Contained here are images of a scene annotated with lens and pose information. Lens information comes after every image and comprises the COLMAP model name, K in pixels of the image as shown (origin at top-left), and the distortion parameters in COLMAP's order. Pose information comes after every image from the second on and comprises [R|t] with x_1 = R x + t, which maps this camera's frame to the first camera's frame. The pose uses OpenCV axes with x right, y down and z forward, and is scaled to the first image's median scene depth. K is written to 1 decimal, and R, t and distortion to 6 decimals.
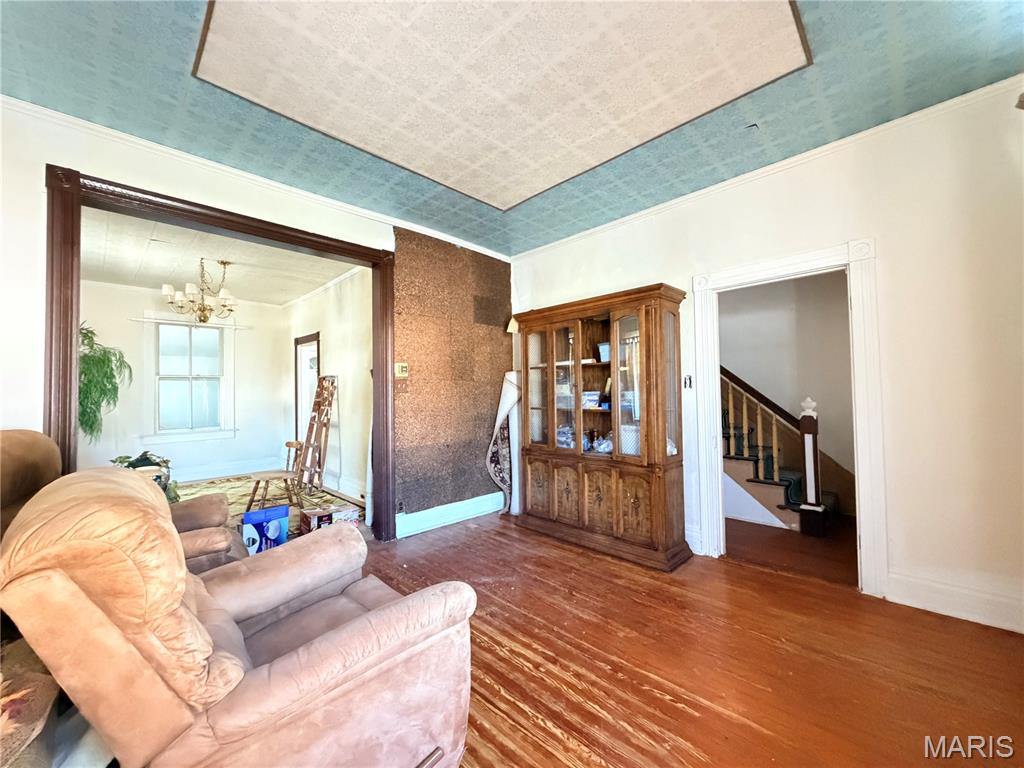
lens RADIAL K [[408.4, 0, 509.4], [0, 408.4, 382.7], [0, 0, 1]] dist [0.006539, -0.000941]
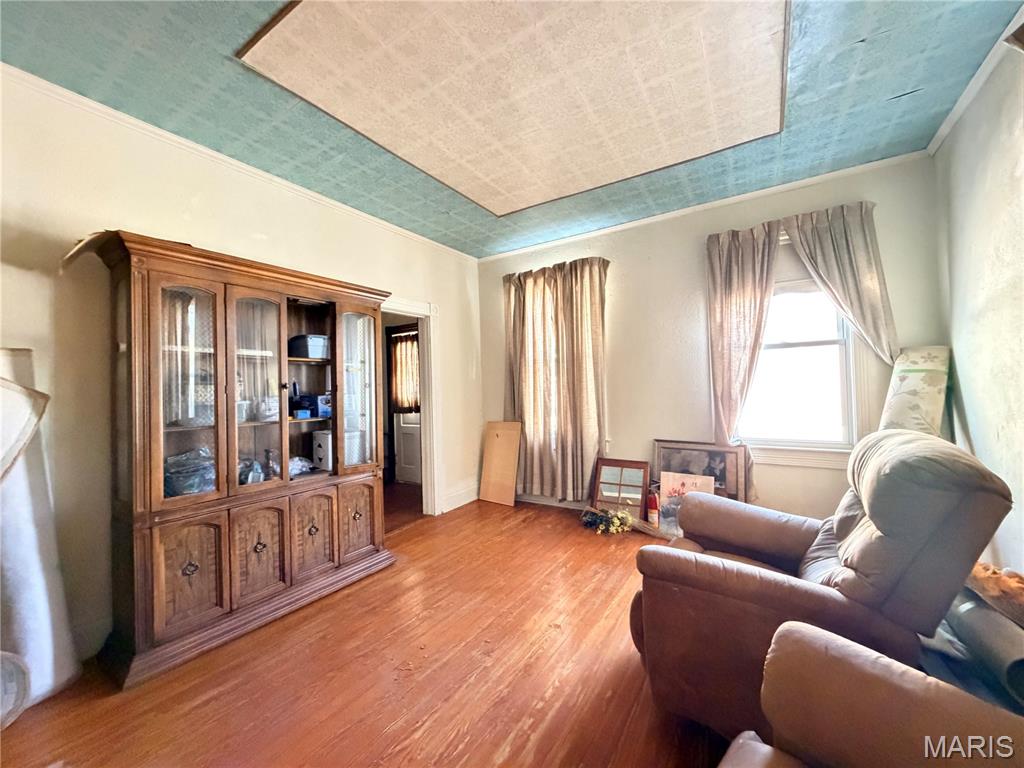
lens RADIAL K [[408.4, 0, 509.1], [0, 408.4, 381.7], [0, 0, 1]] dist [0.006539, -0.000941]
pose [[-0.214642, 0.041048, 0.975830, -0.699926], [0.003813, 0.999144, -0.041189, 0.033086], [-0.976685, -0.005120, -0.214615, 0.888330]]
